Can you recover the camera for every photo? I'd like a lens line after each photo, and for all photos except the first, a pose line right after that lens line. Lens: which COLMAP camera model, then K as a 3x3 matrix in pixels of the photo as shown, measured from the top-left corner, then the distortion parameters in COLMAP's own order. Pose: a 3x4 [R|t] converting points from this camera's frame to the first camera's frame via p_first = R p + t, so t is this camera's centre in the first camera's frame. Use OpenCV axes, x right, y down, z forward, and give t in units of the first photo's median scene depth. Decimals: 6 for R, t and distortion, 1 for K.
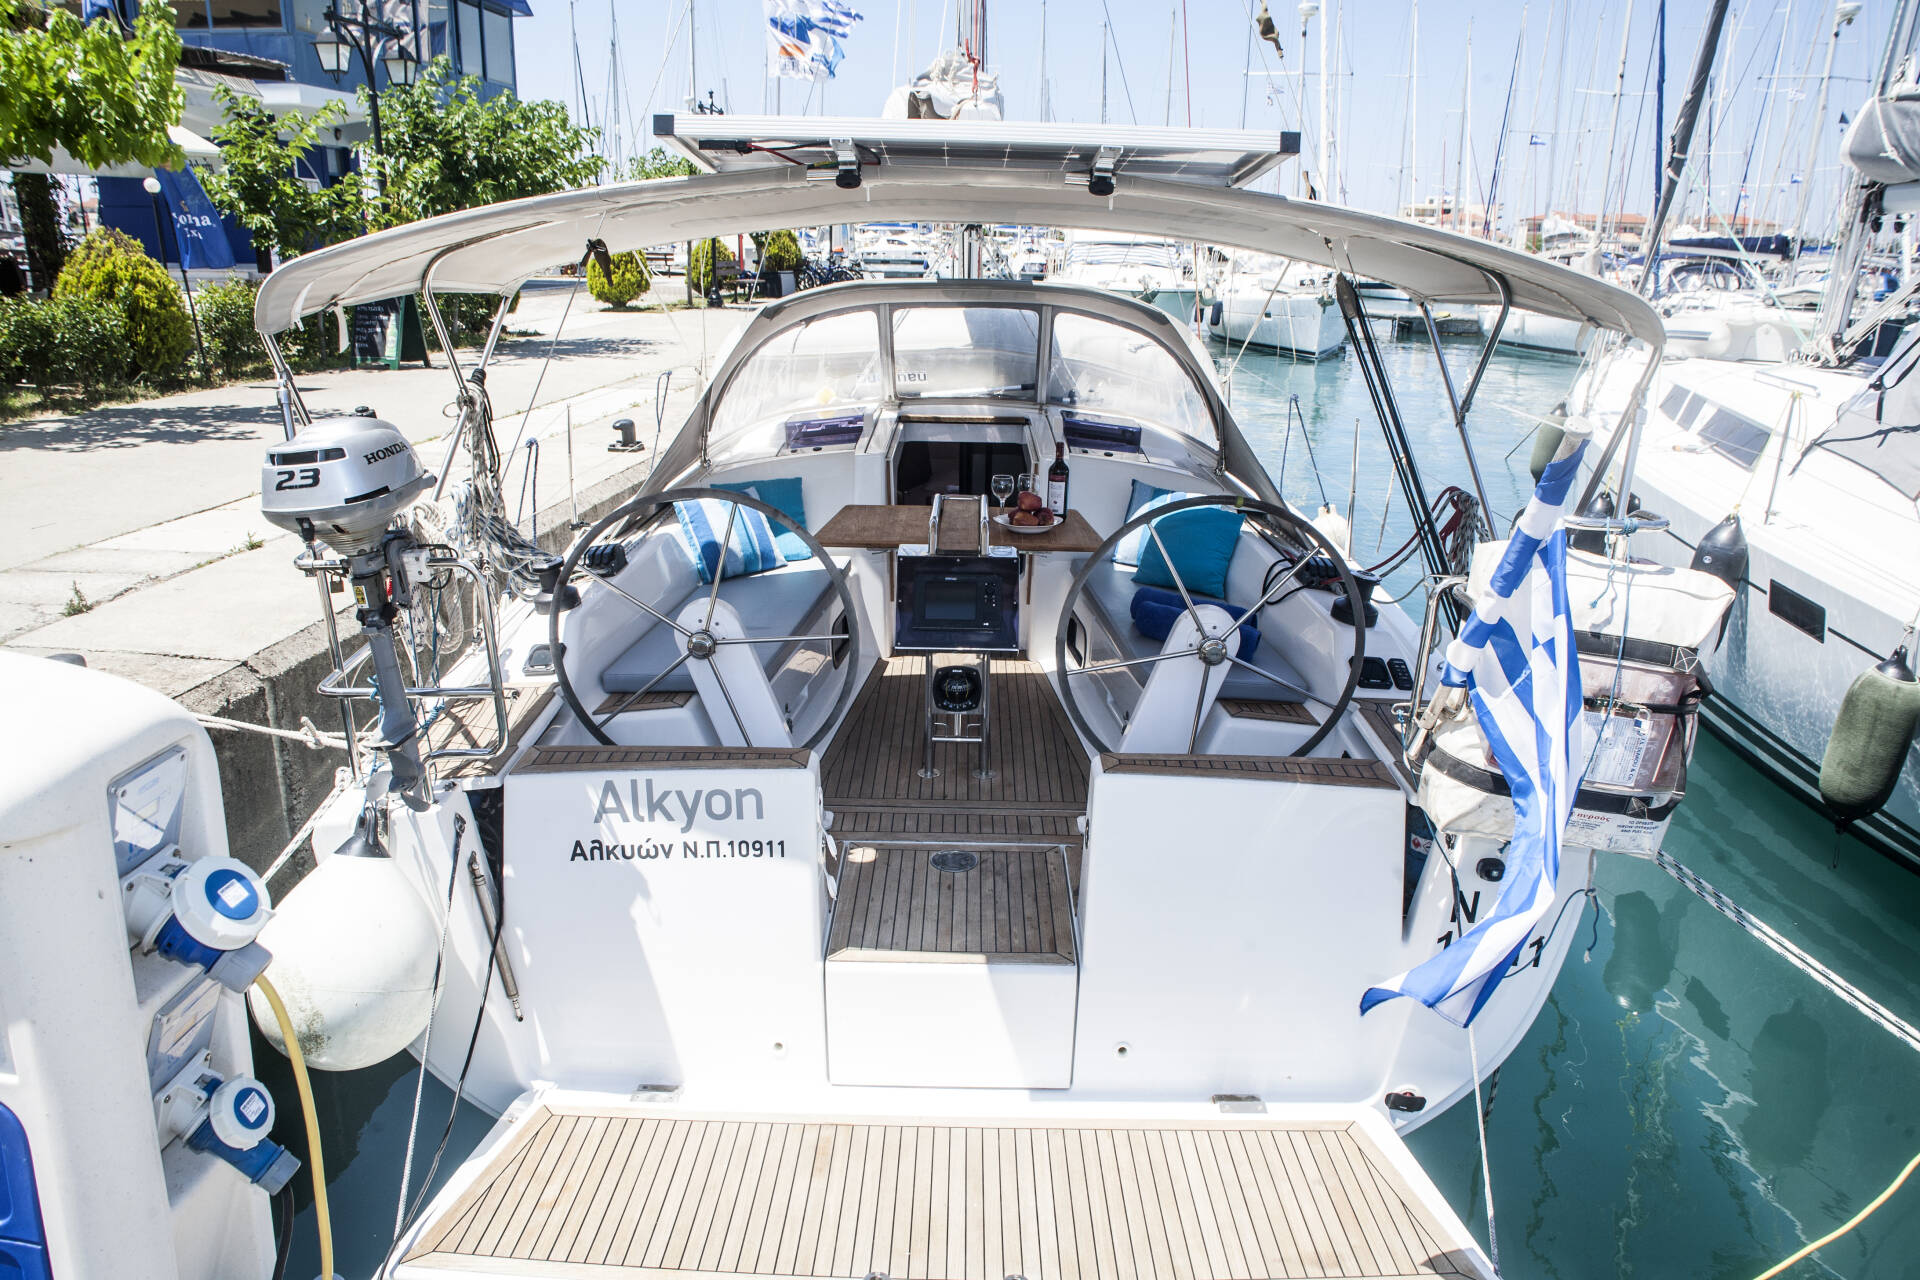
lens RADIAL K [[1315.3, 0, 961.4], [0, 1315.3, 657.1], [0, 0, 1]] dist [-0.094340, 0.065551]
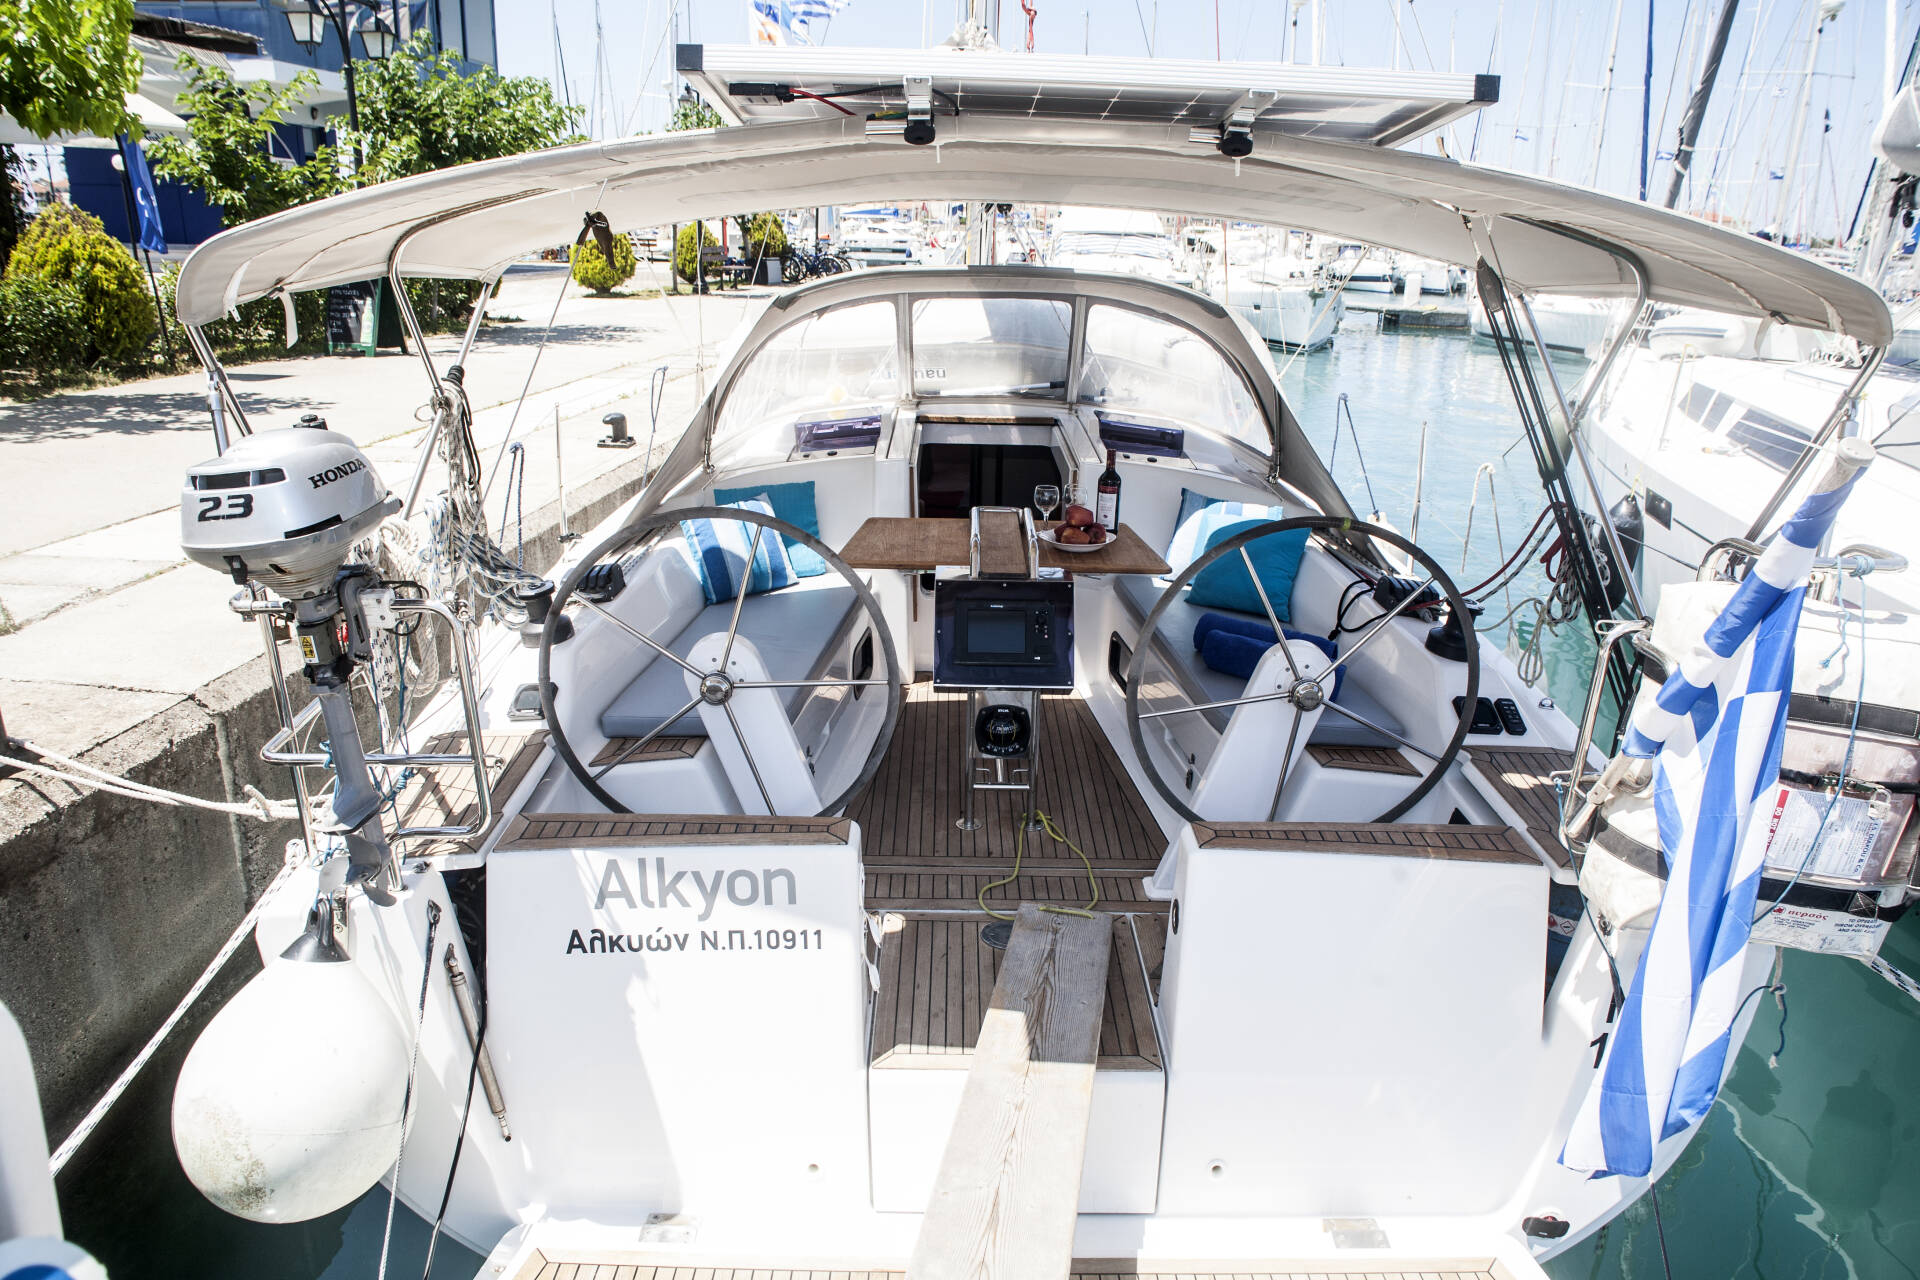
lens RADIAL K [[1315.3, 0, 961.4], [0, 1315.3, 657.1], [0, 0, 1]] dist [-0.094340, 0.065551]
pose [[0.999920, -0.000516, 0.012665, -0.041956], [0.000443, 0.999983, 0.005747, -0.030121], [-0.012668, -0.005741, 0.999903, 0.119639]]
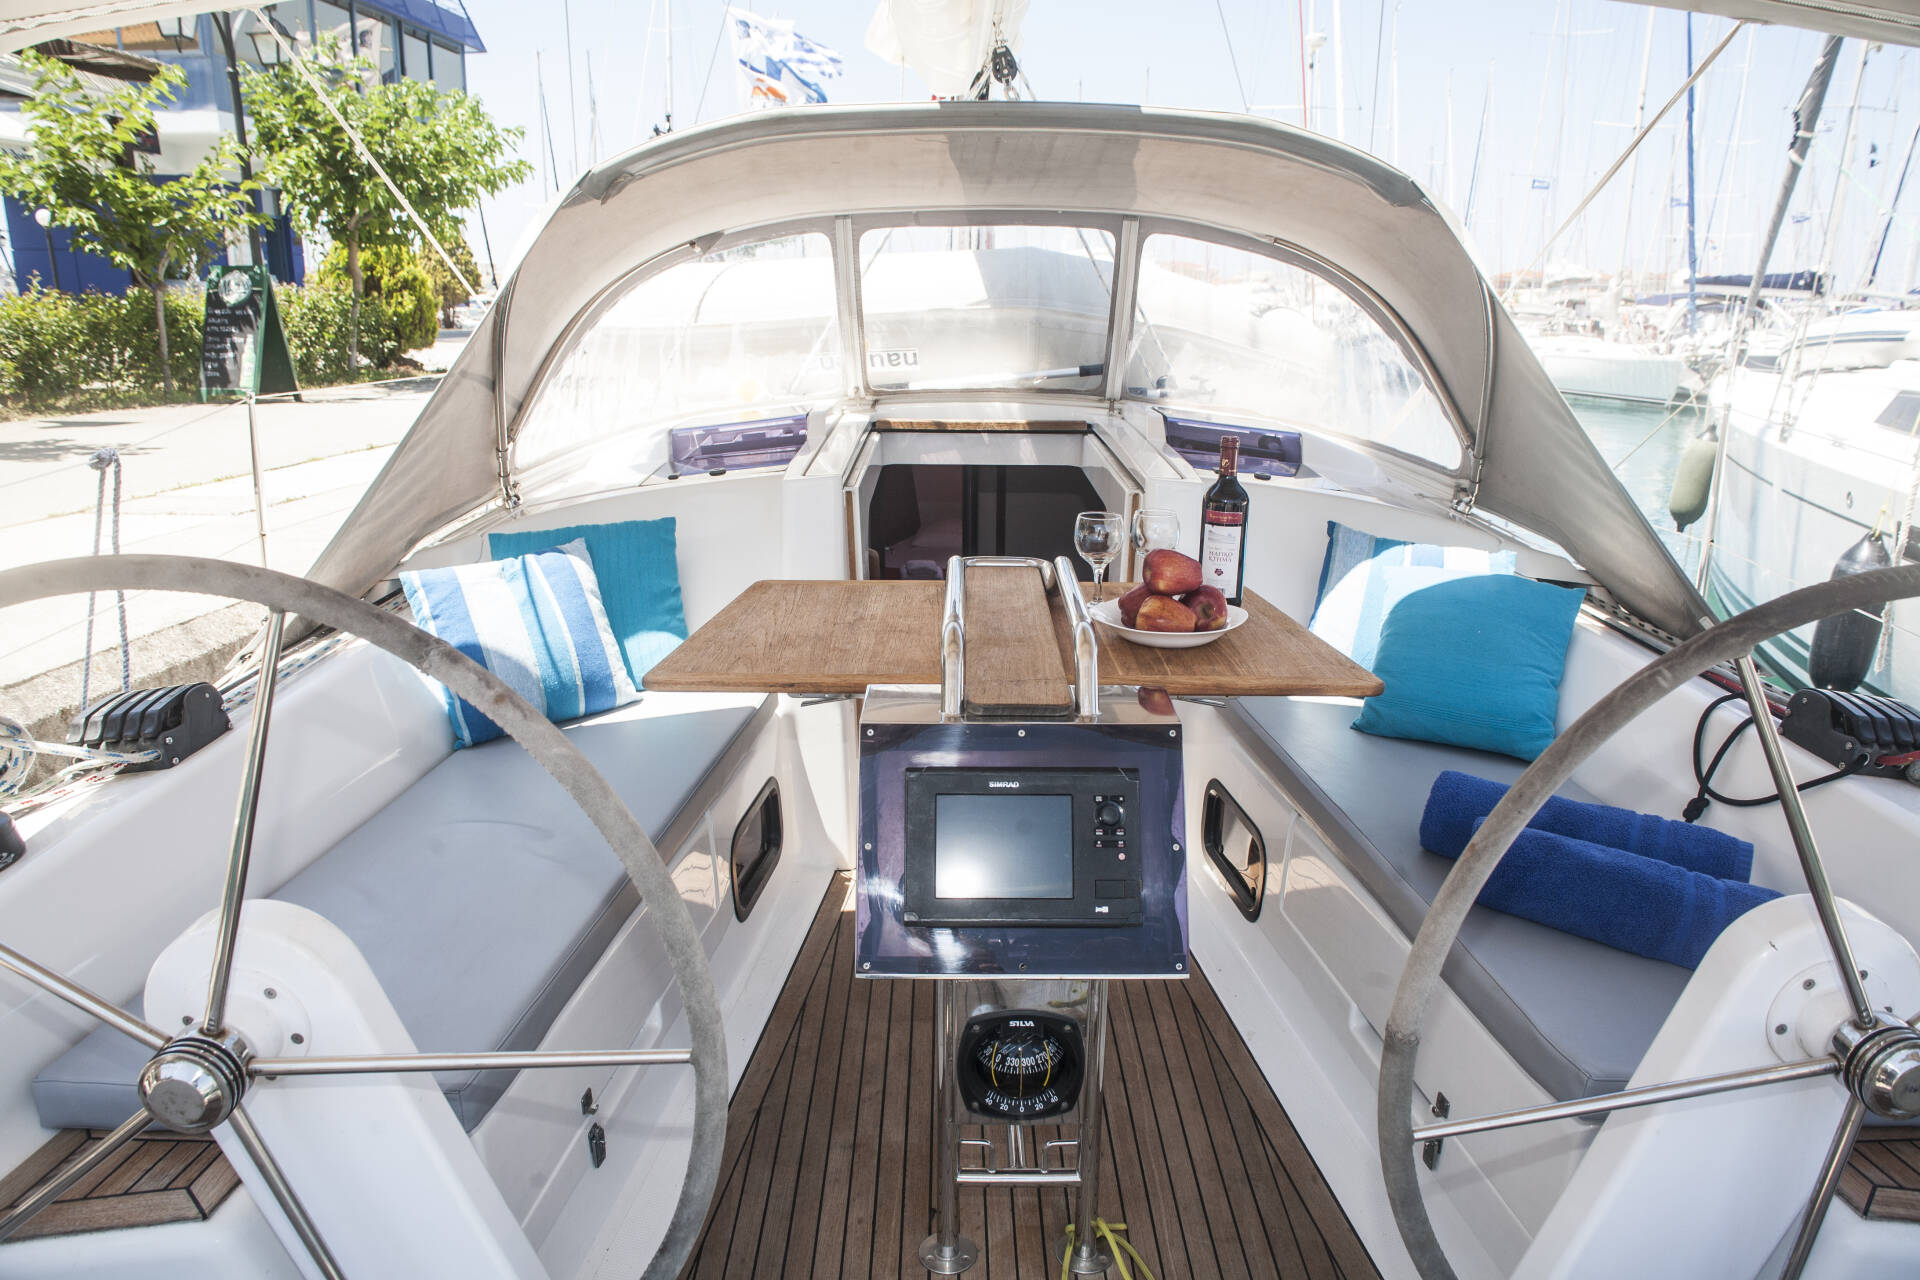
lens RADIAL K [[1315.3, 0, 961.4], [0, 1315.3, 657.1], [0, 0, 1]] dist [-0.094340, 0.065551]
pose [[0.999856, -0.012037, 0.011960, -0.023620], [0.012530, 0.999037, -0.042045, -0.078894], [-0.011442, 0.042189, 0.999044, 0.615697]]
